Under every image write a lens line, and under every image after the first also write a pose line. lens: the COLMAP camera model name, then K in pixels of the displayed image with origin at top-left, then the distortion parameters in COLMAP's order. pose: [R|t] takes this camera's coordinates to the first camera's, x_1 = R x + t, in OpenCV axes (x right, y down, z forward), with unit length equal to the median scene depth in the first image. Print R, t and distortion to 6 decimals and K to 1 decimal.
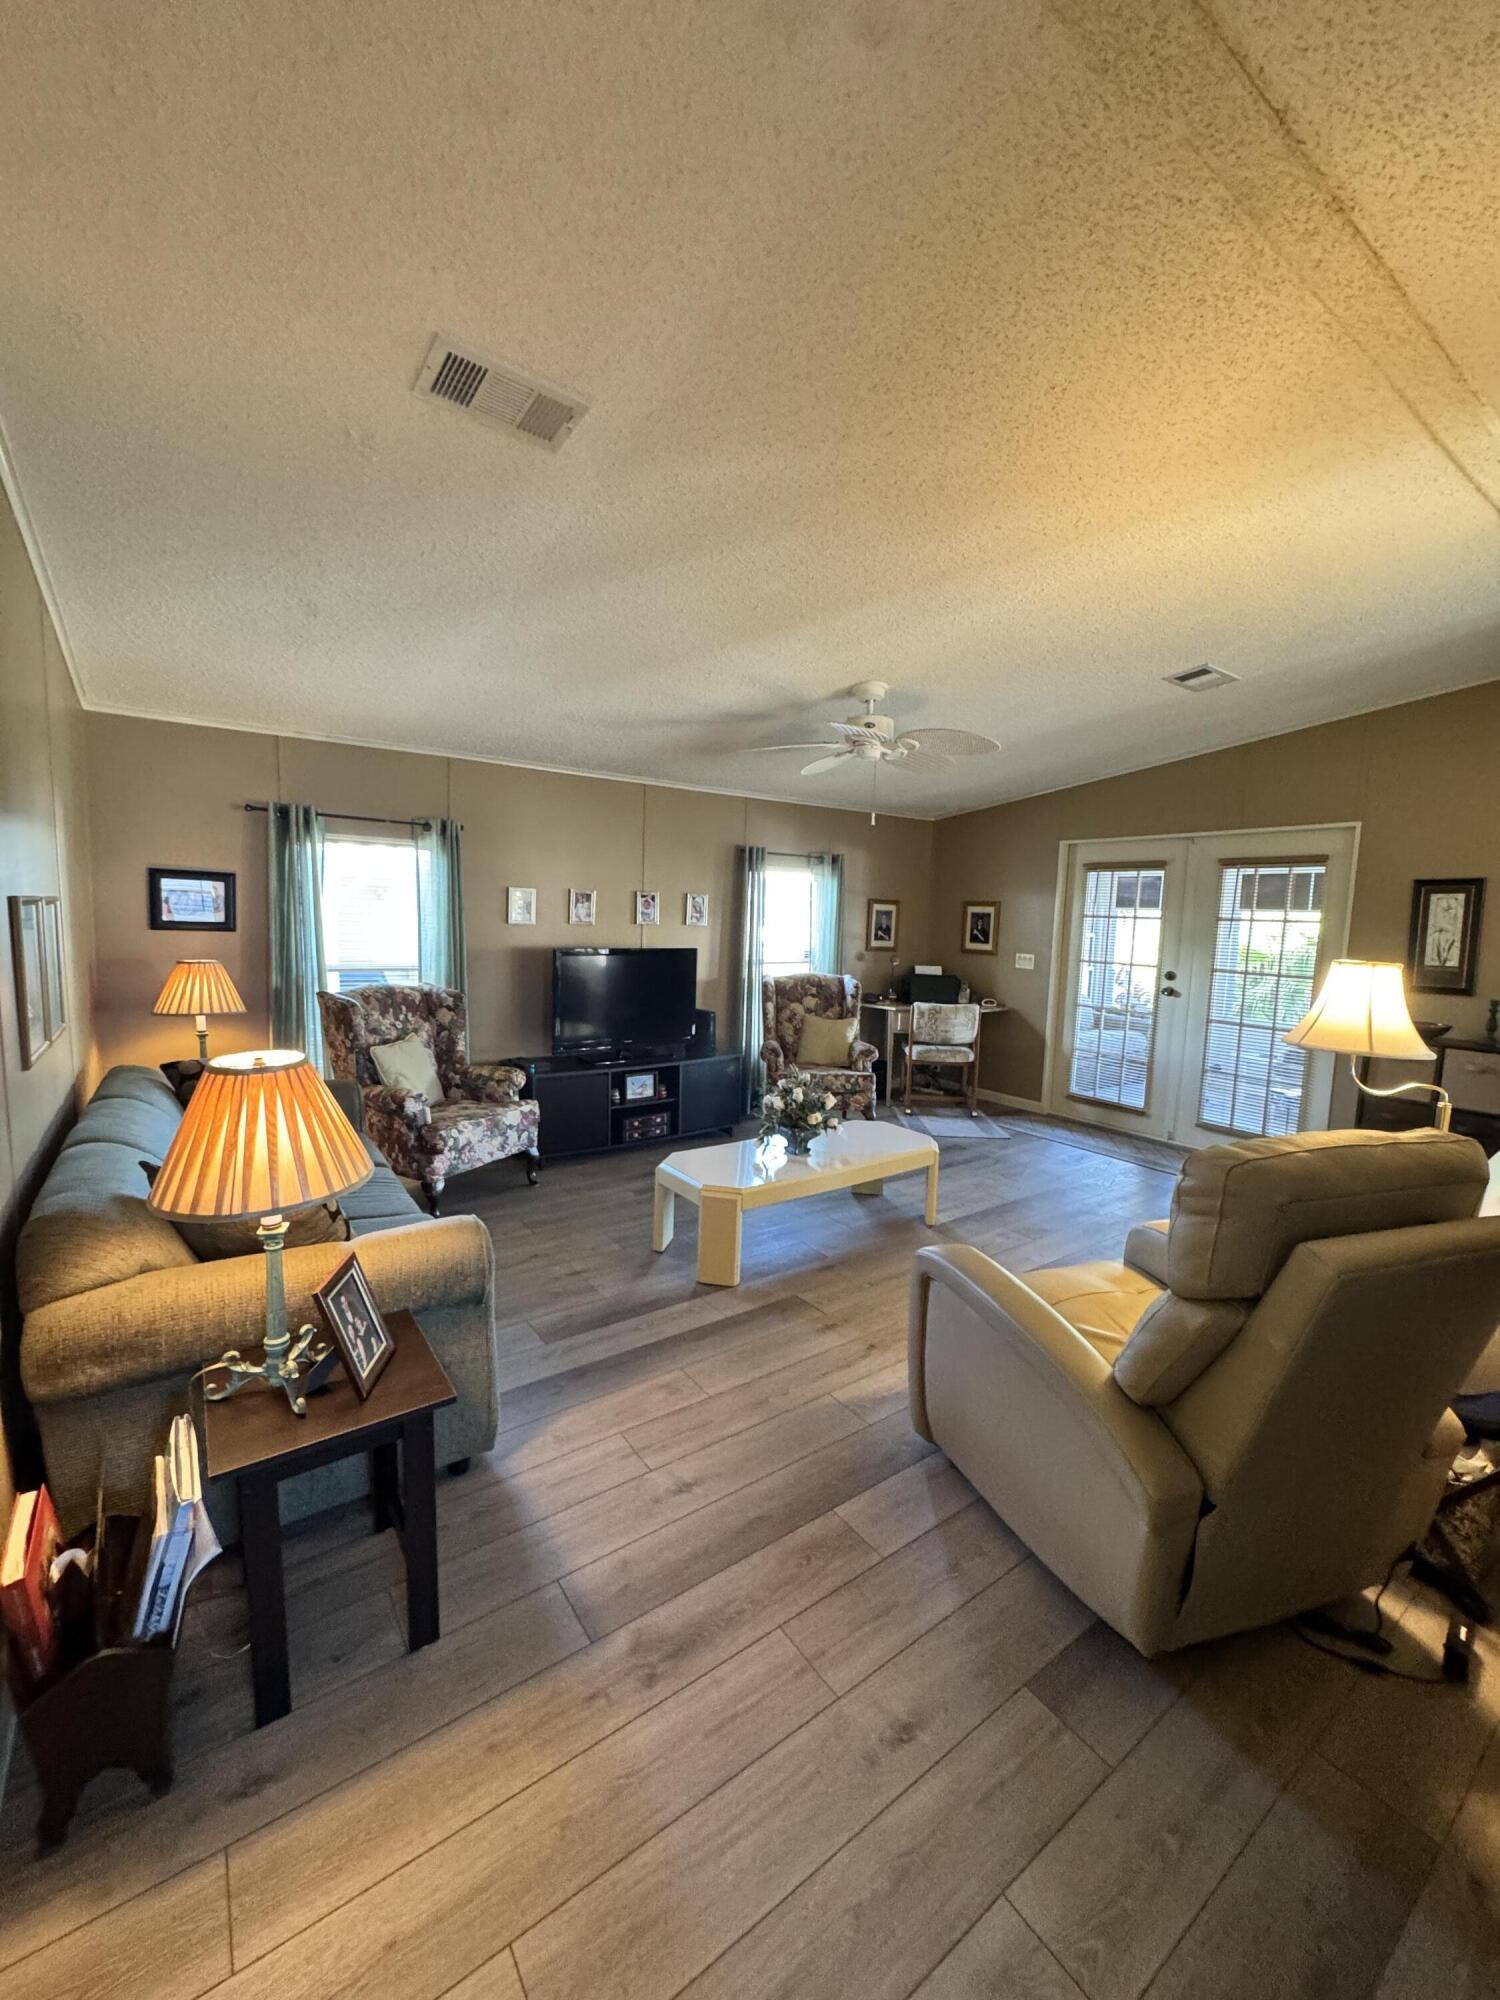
lens RADIAL K [[793.8, 0, 758.5], [0, 793.8, 1006.5], [0, 0, 1]] dist [-0.009087, 0.000103]
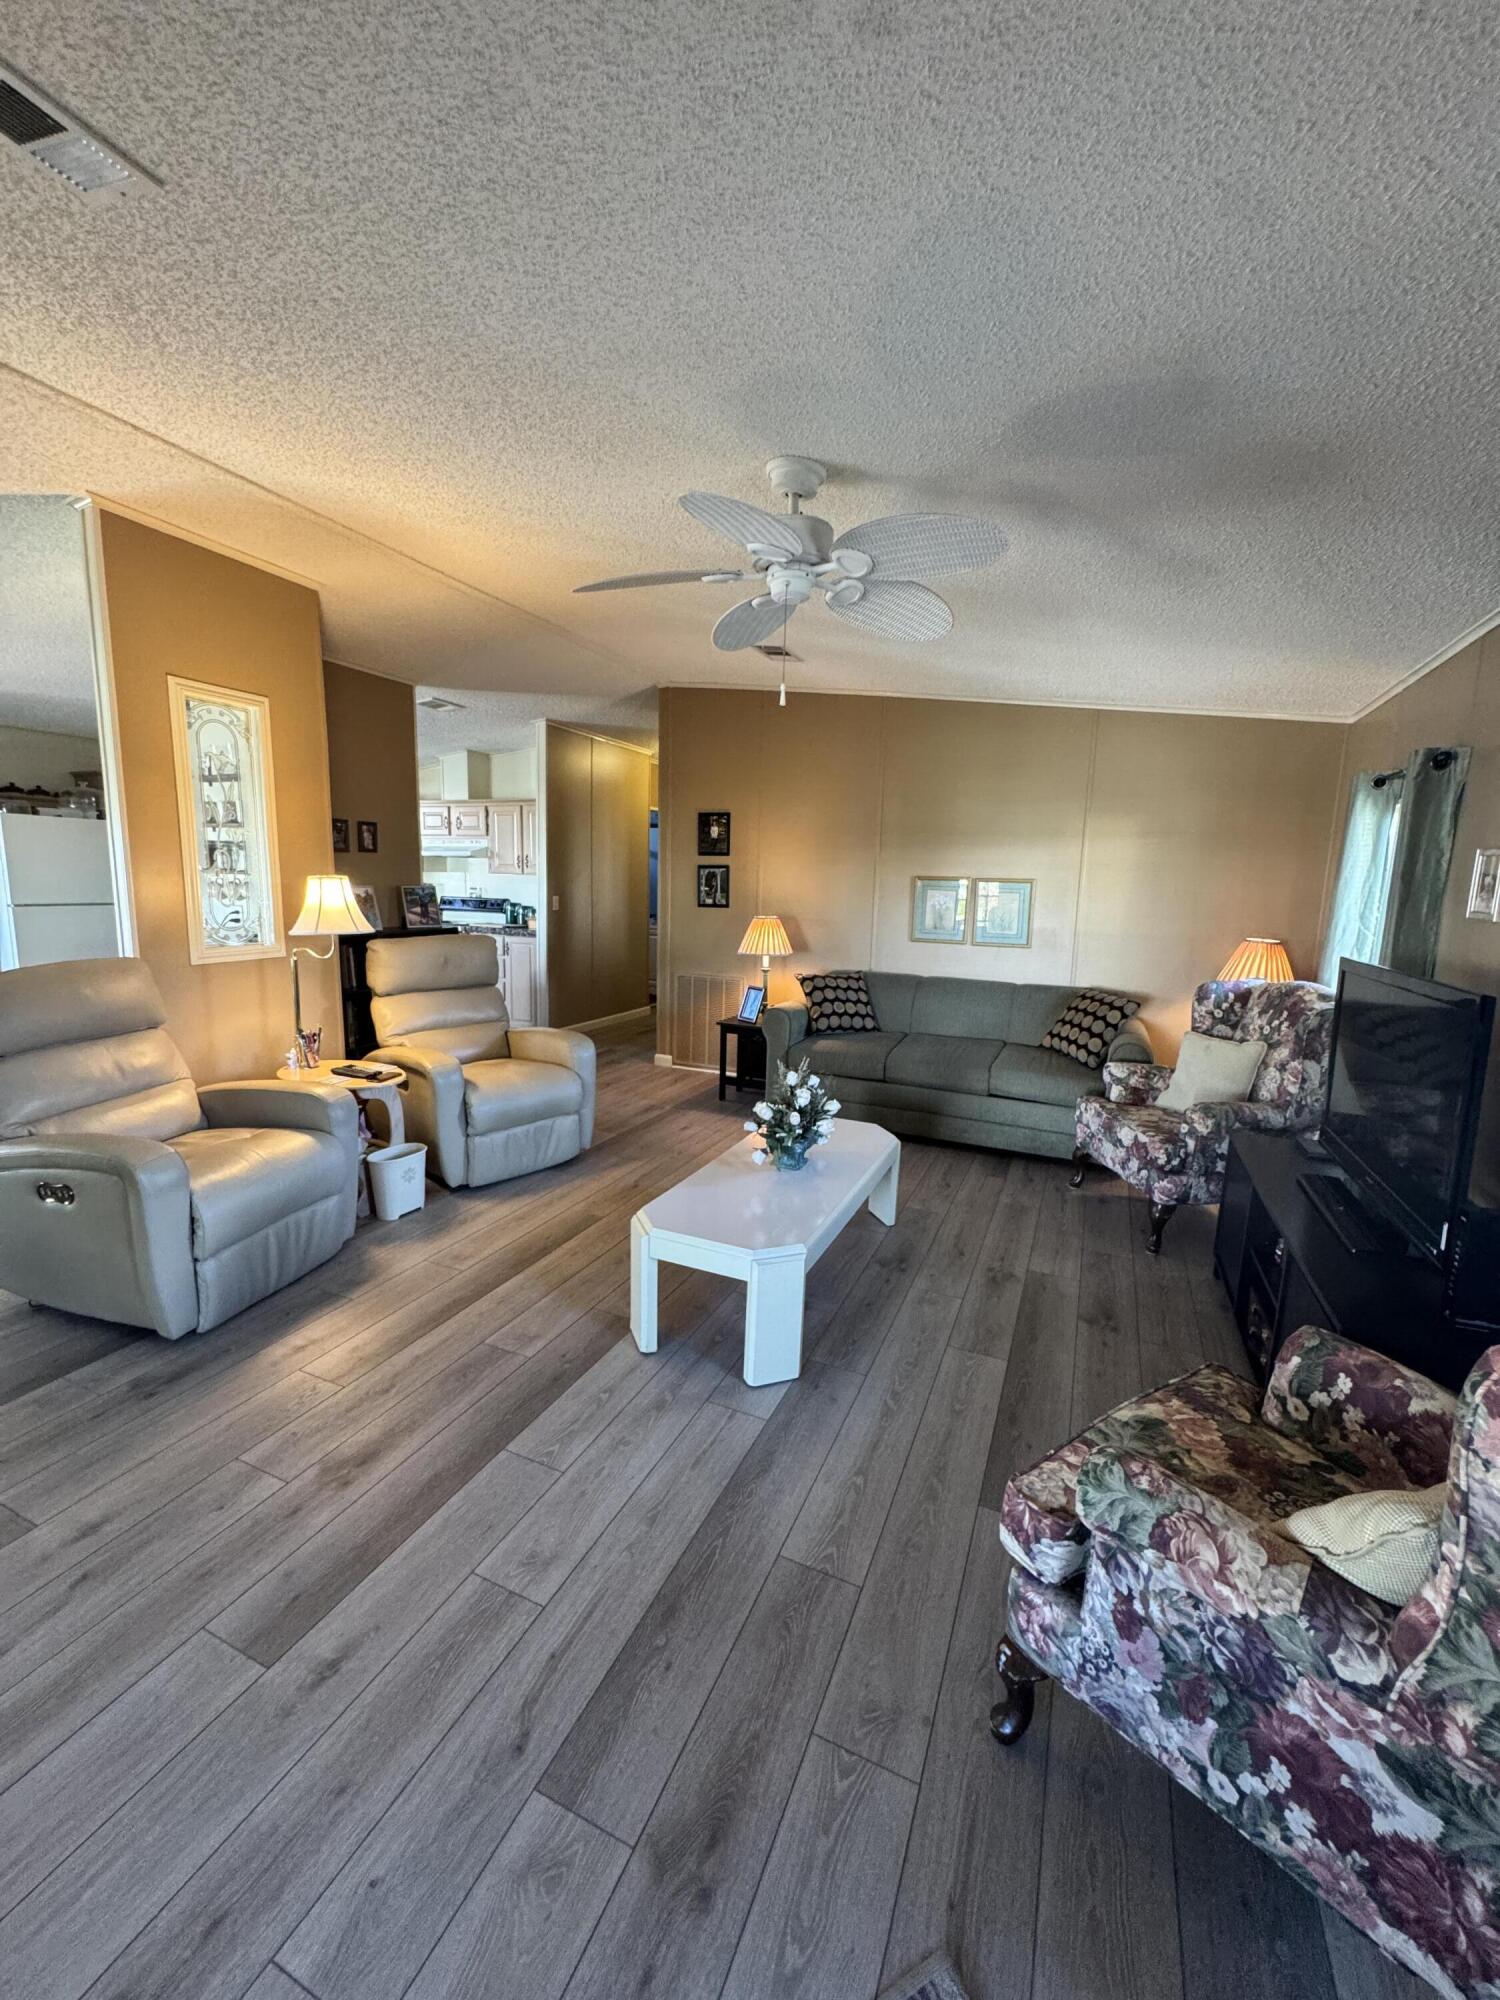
lens RADIAL K [[793.8, 0, 758.5], [0, 793.8, 1006.5], [0, 0, 1]] dist [-0.009087, 0.000103]
pose [[-0.854507, 0.022512, -0.518952, 0.681347], [-0.122459, 0.962169, 0.243380, -0.216196], [0.504799, 0.271520, -0.819424, 2.215655]]
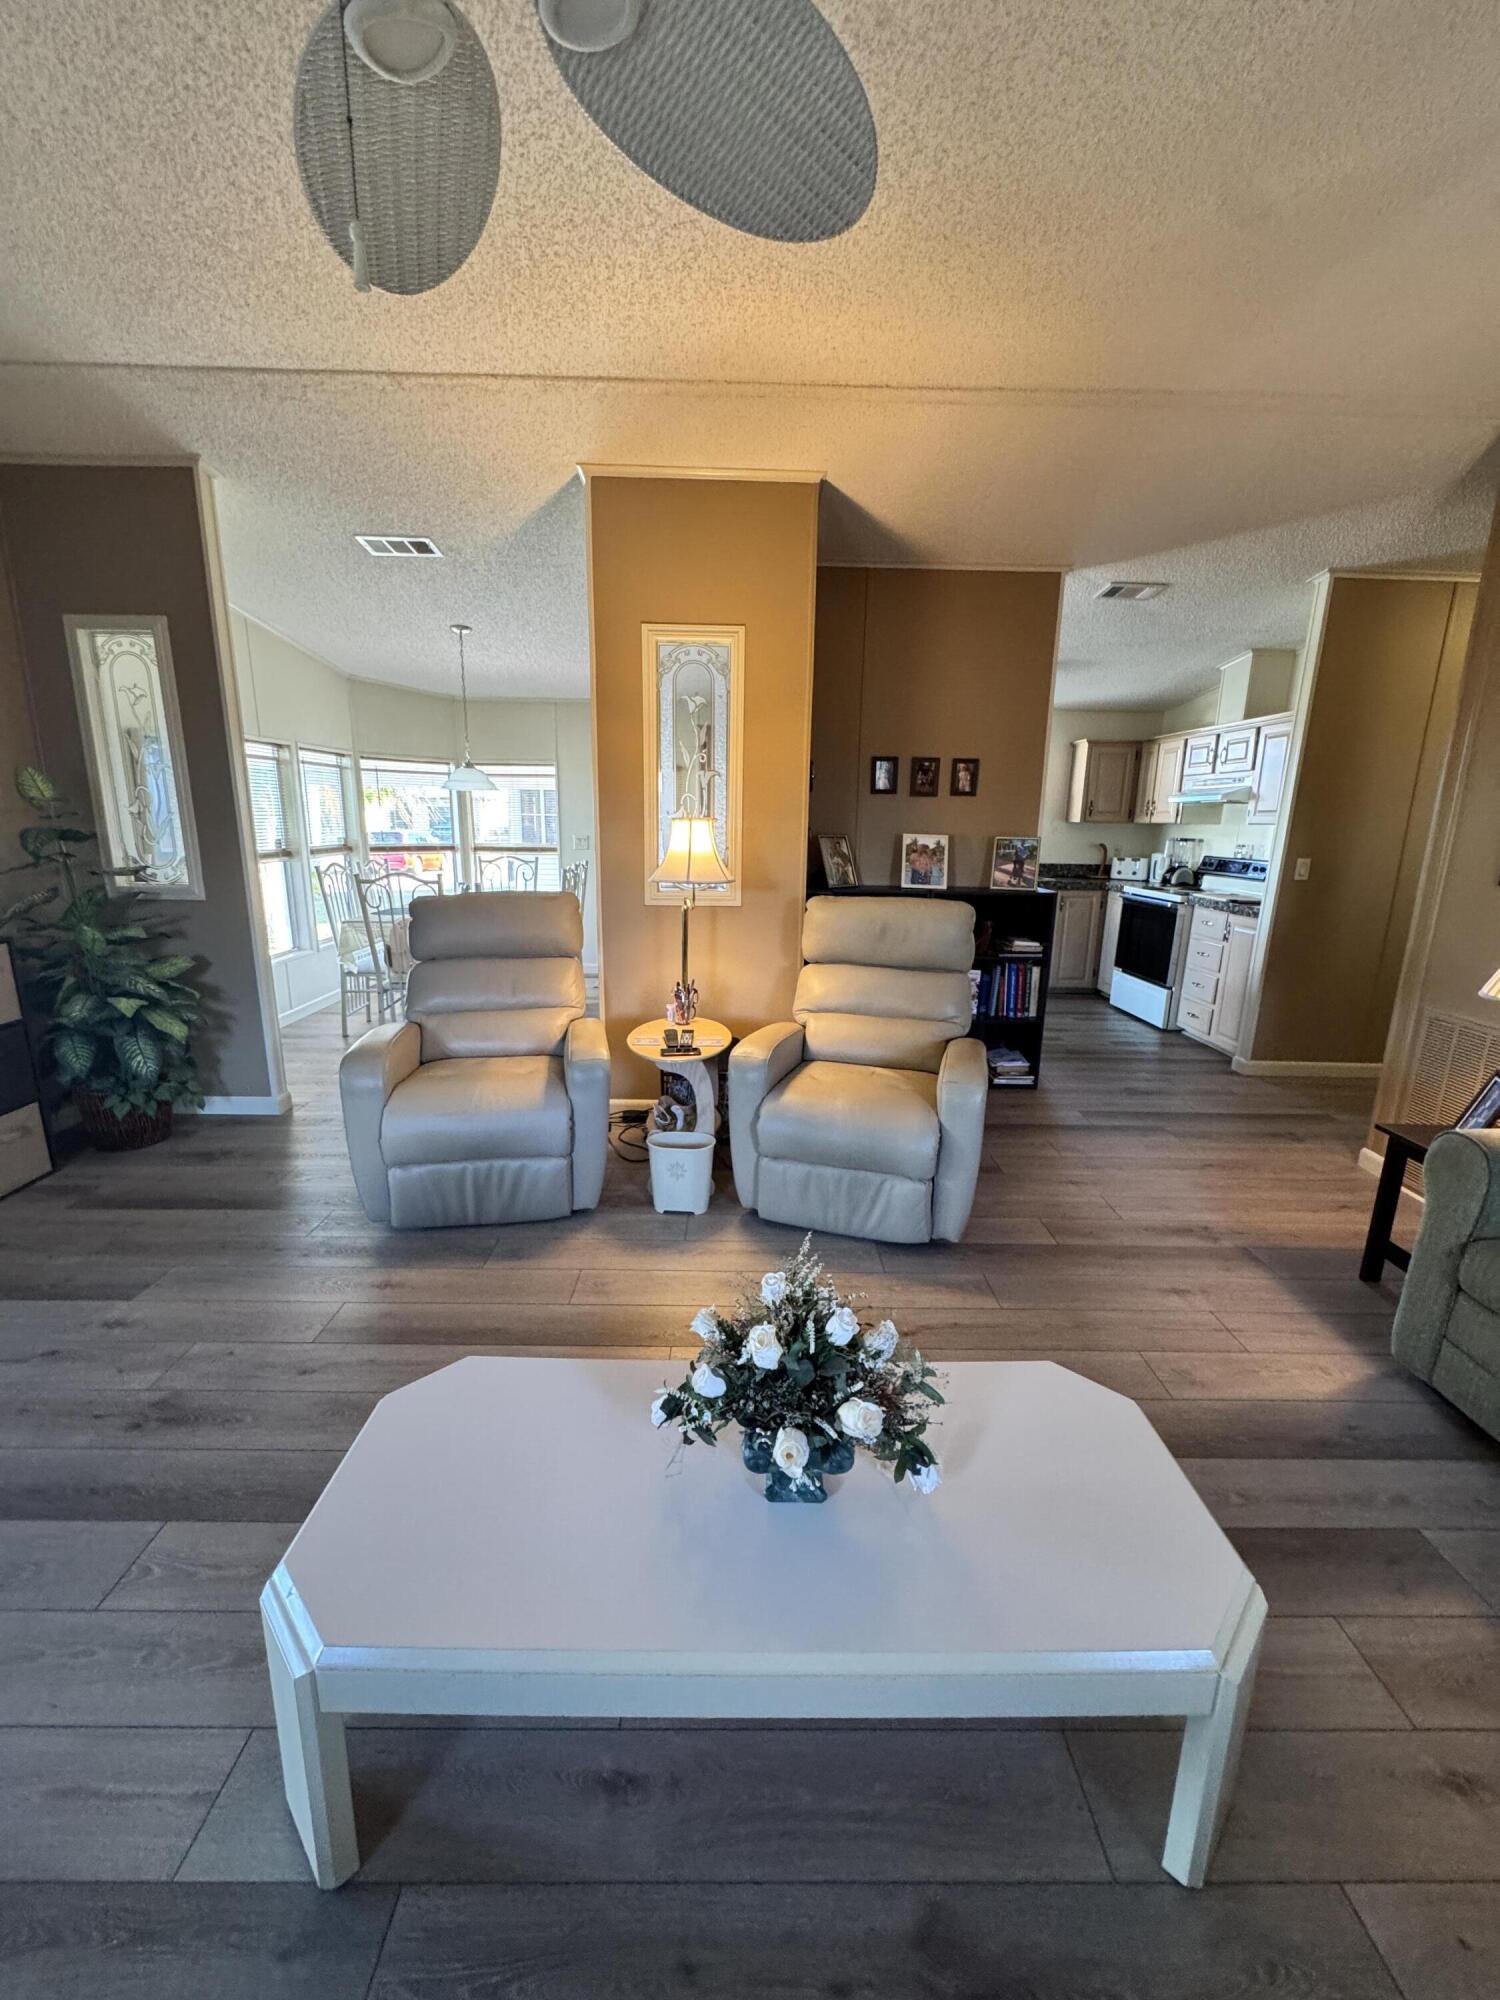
lens RADIAL K [[793.8, 0, 758.5], [0, 793.8, 1006.5], [0, 0, 1]] dist [-0.009087, 0.000103]
pose [[-0.818270, -0.185448, 0.544098, -0.113968], [0.023612, 0.934889, 0.354153, -0.174588], [-0.574348, 0.302640, -0.760614, 1.677719]]
